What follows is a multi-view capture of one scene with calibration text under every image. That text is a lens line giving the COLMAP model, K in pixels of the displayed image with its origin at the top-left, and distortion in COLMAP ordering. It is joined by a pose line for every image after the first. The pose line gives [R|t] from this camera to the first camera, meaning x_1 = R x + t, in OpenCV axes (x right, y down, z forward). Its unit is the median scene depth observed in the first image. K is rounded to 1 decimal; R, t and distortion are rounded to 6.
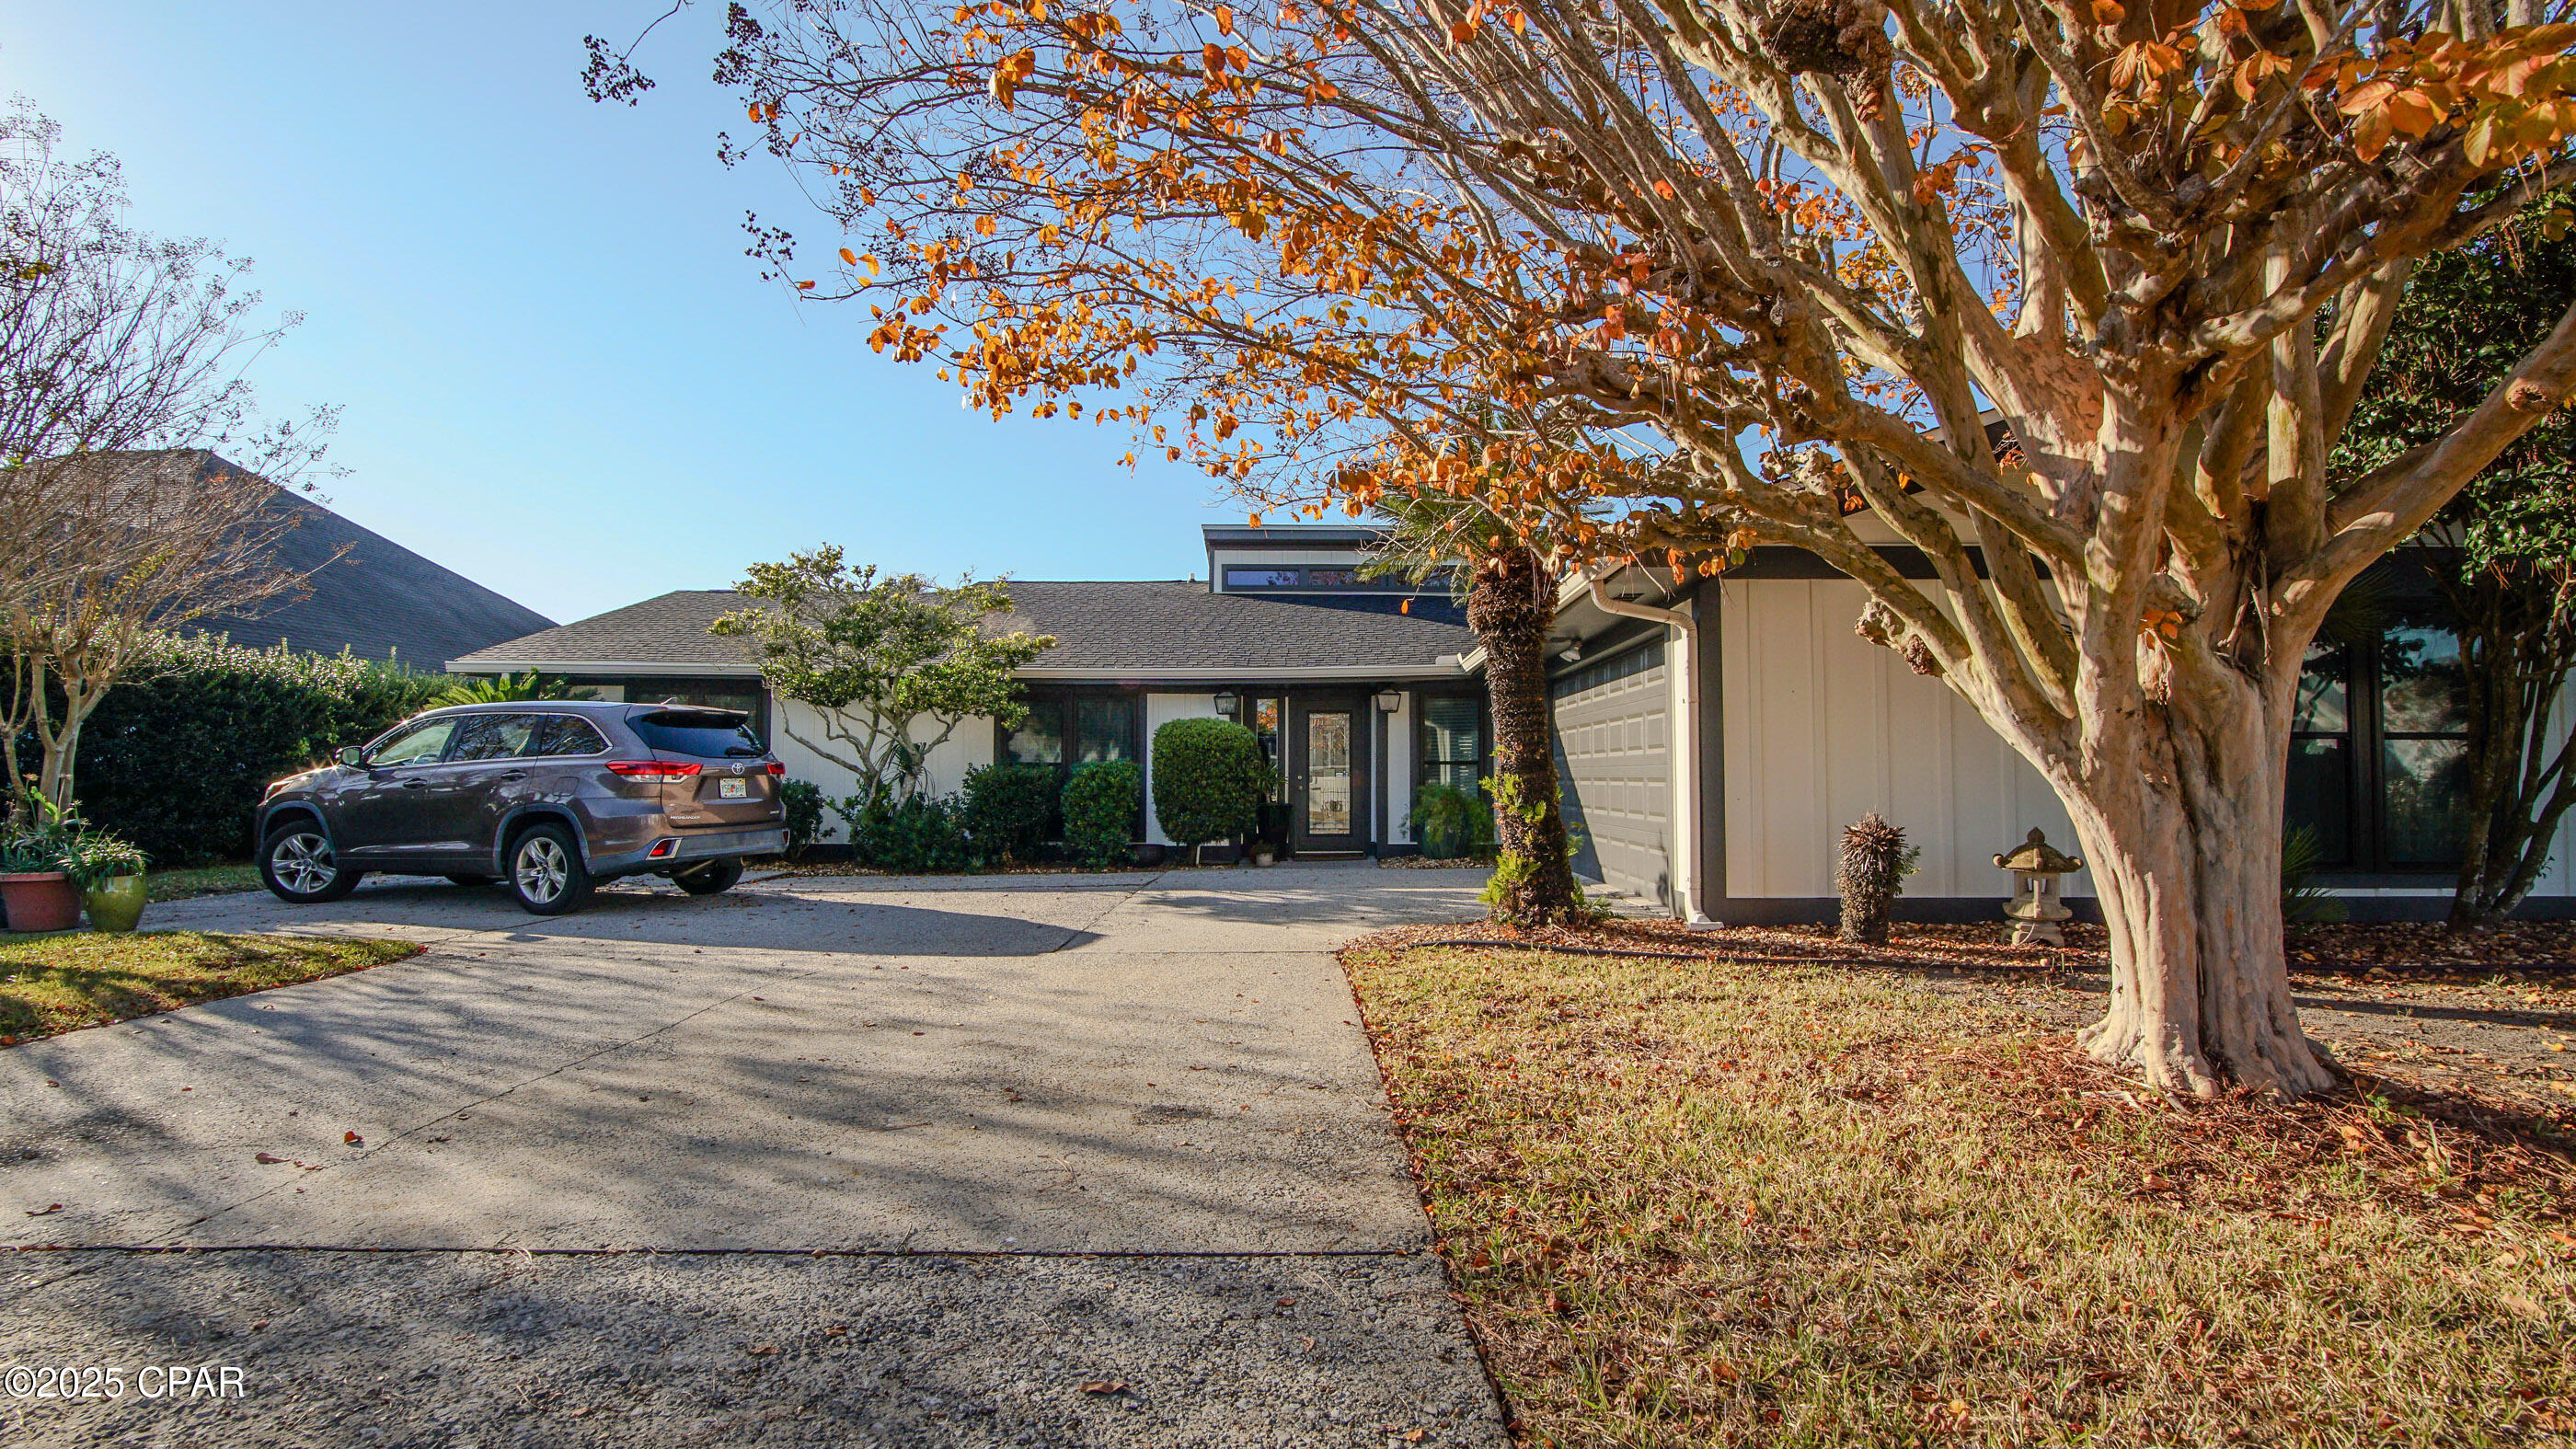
lens RADIAL K [[1153.3, 0, 1279.9], [0, 1153.3, 745.6], [0, 0, 1]] dist [-0.036578, 0.009254]
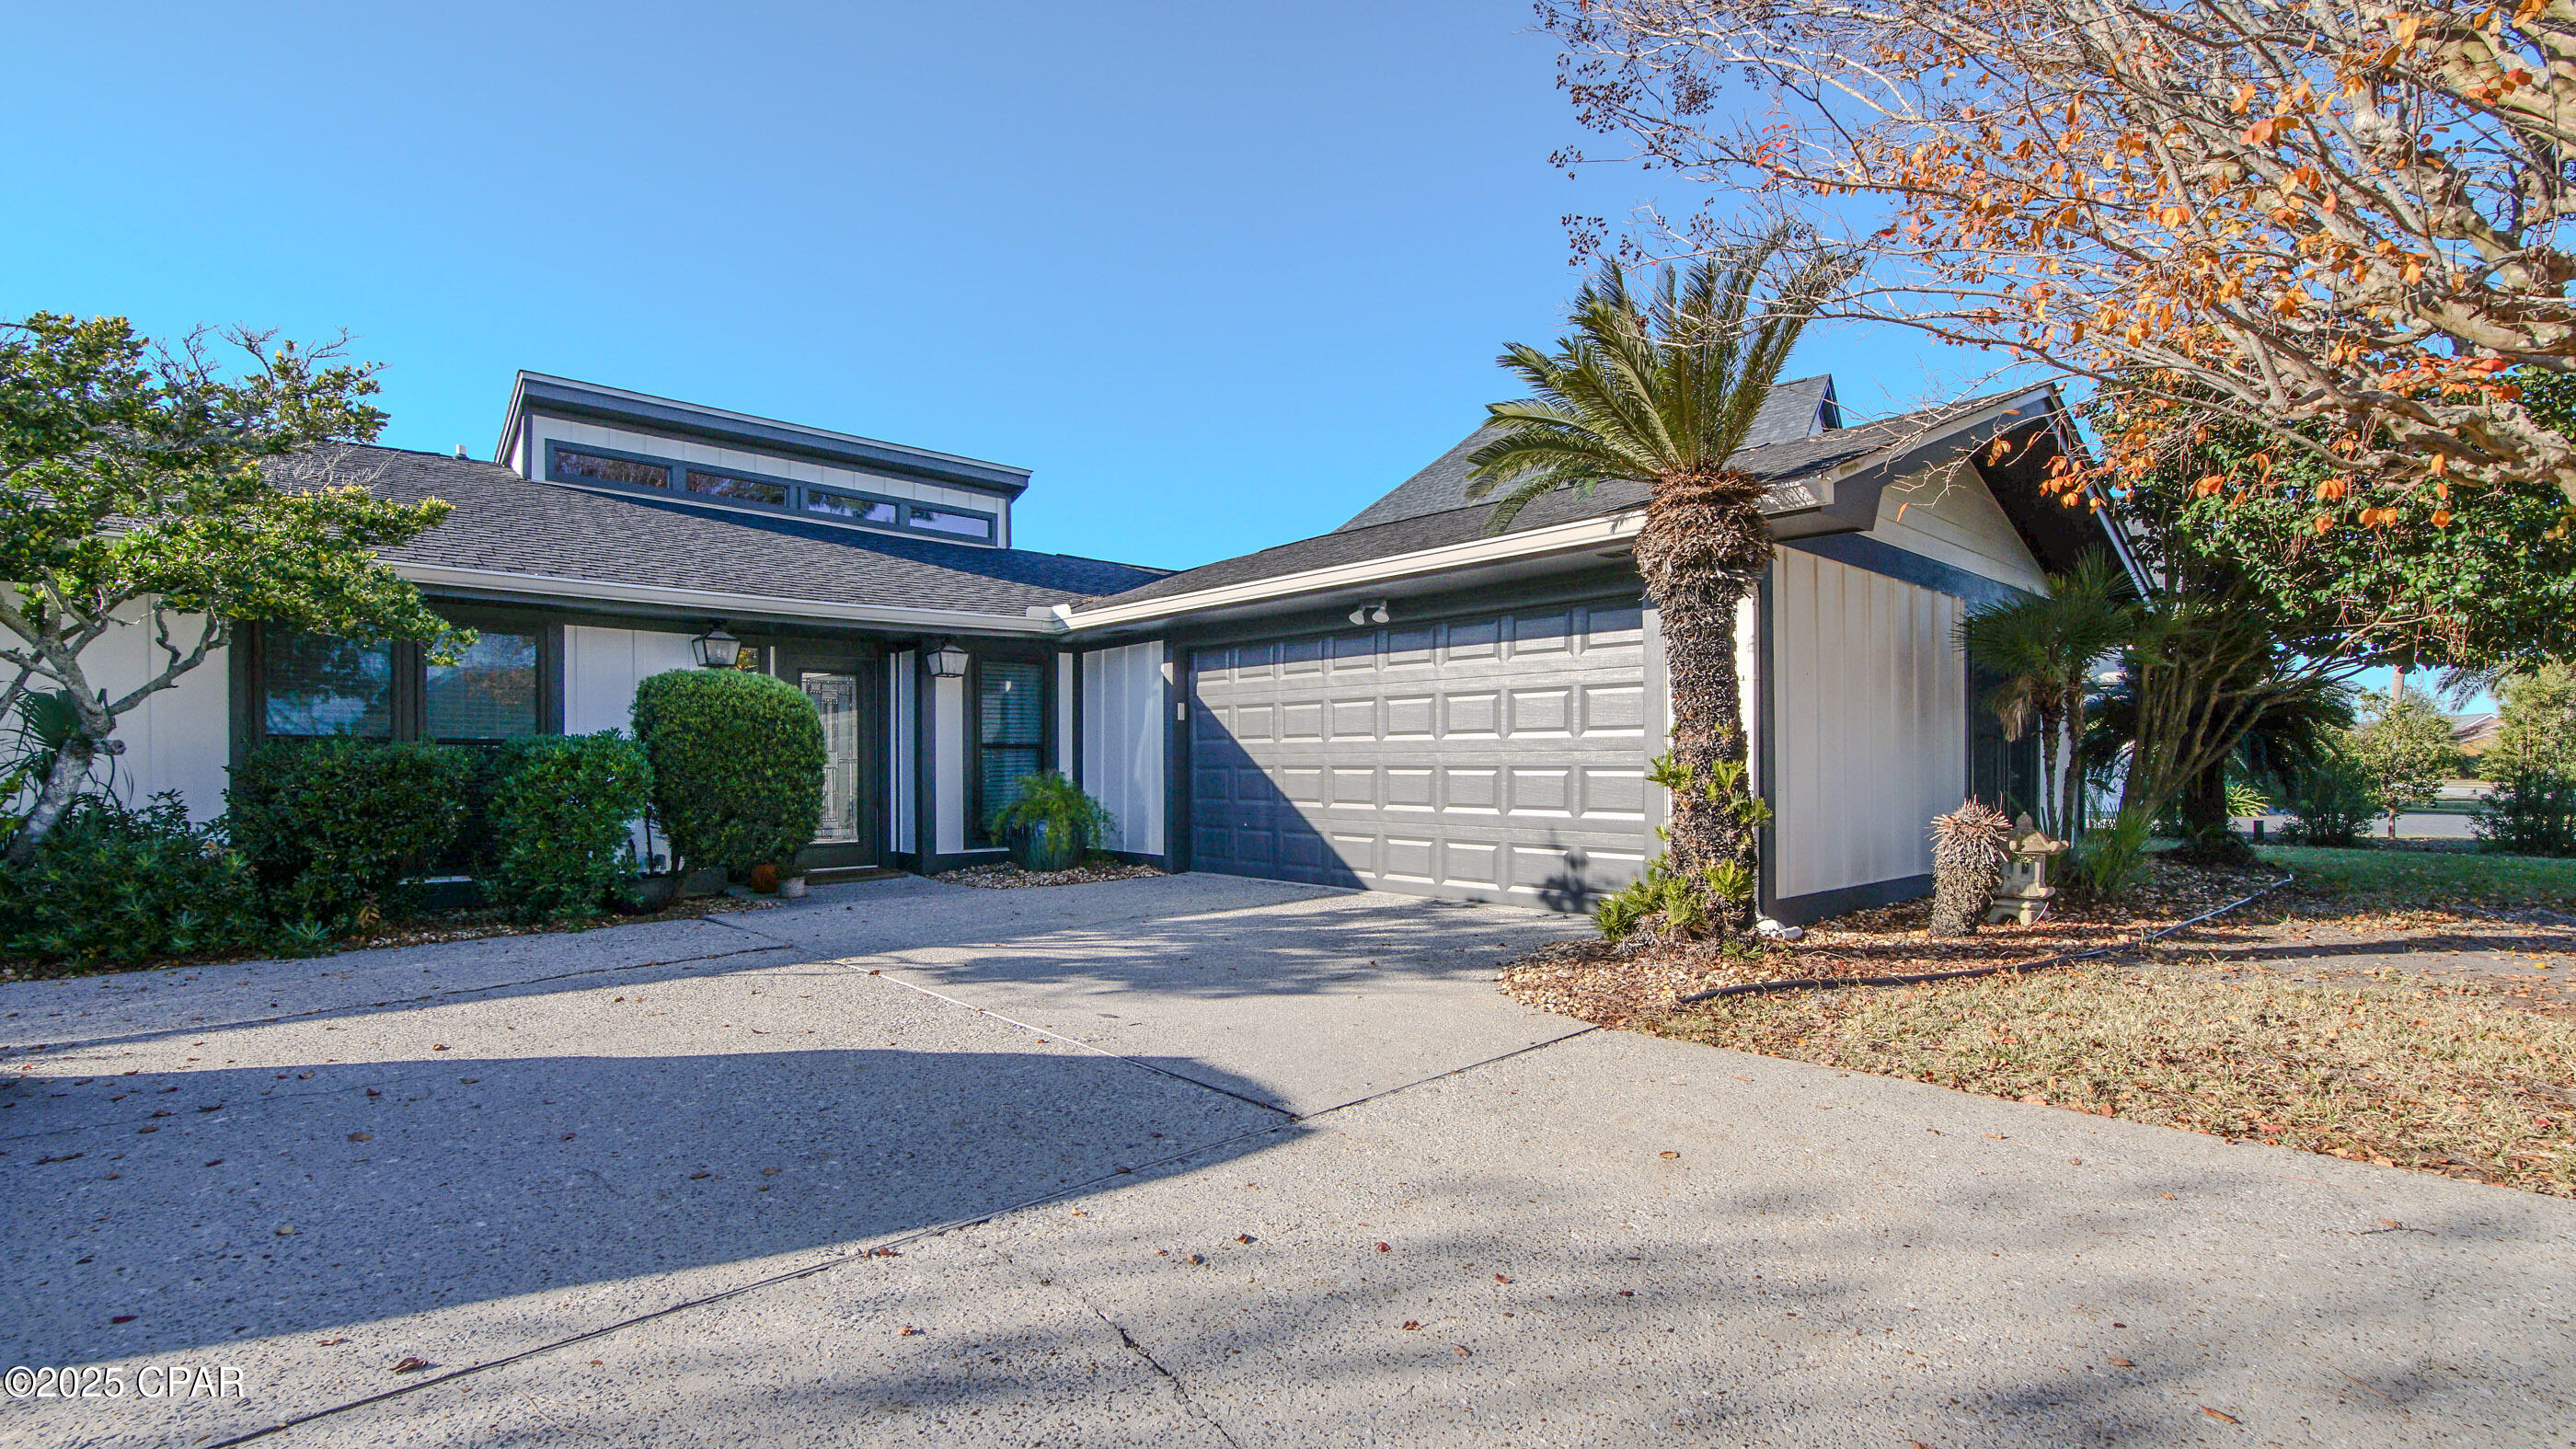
lens RADIAL K [[1181.4, 0, 1295.5], [0, 1181.4, 749.0], [0, 0, 1]] dist [-0.028866, 0.006616]
pose [[0.726578, 0.010369, 0.687006, -0.260625], [-0.020646, 0.999764, 0.006747, 0.008025], [-0.686774, -0.019086, 0.726620, 0.293286]]
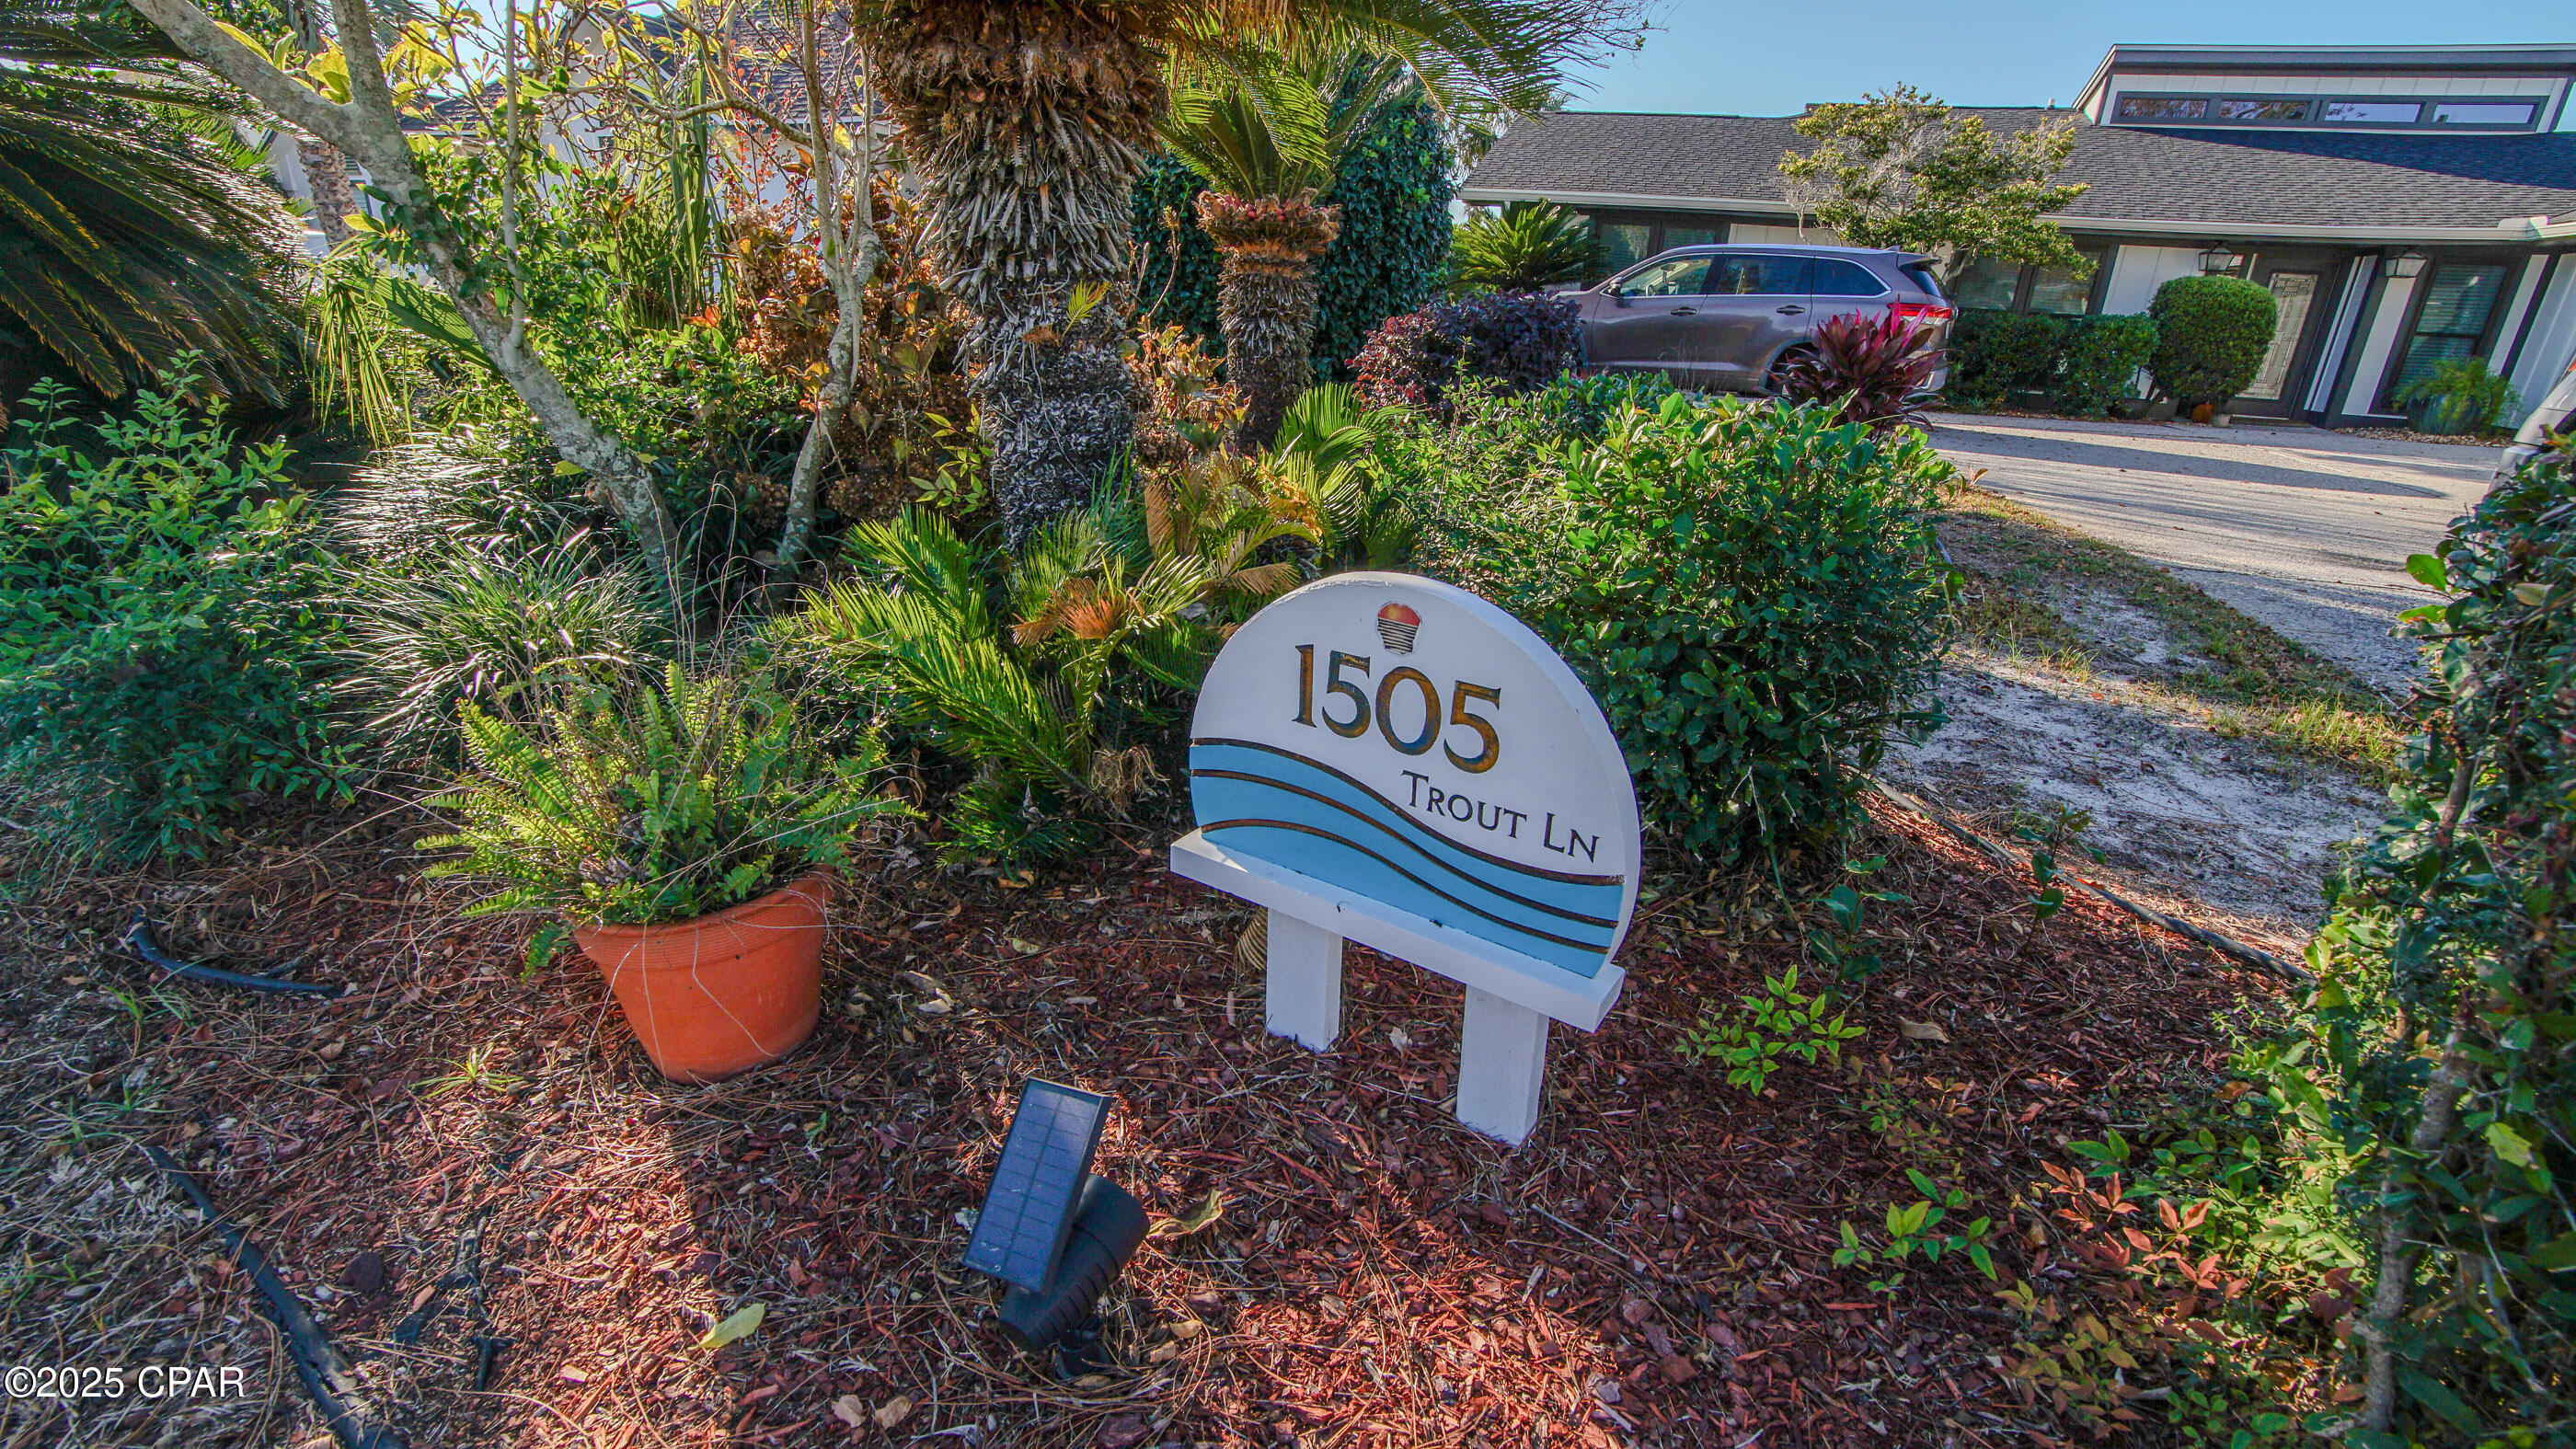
lens RADIAL K [[1153.3, 0, 1279.9], [0, 1153.3, 745.6], [0, 0, 1]] dist [-0.036578, 0.009254]
pose [[0.950519, 0.154707, -0.269407, -0.497370], [-0.037883, 0.918435, 0.393753, -0.001543], [0.308349, -0.364064, 0.878851, -0.290331]]
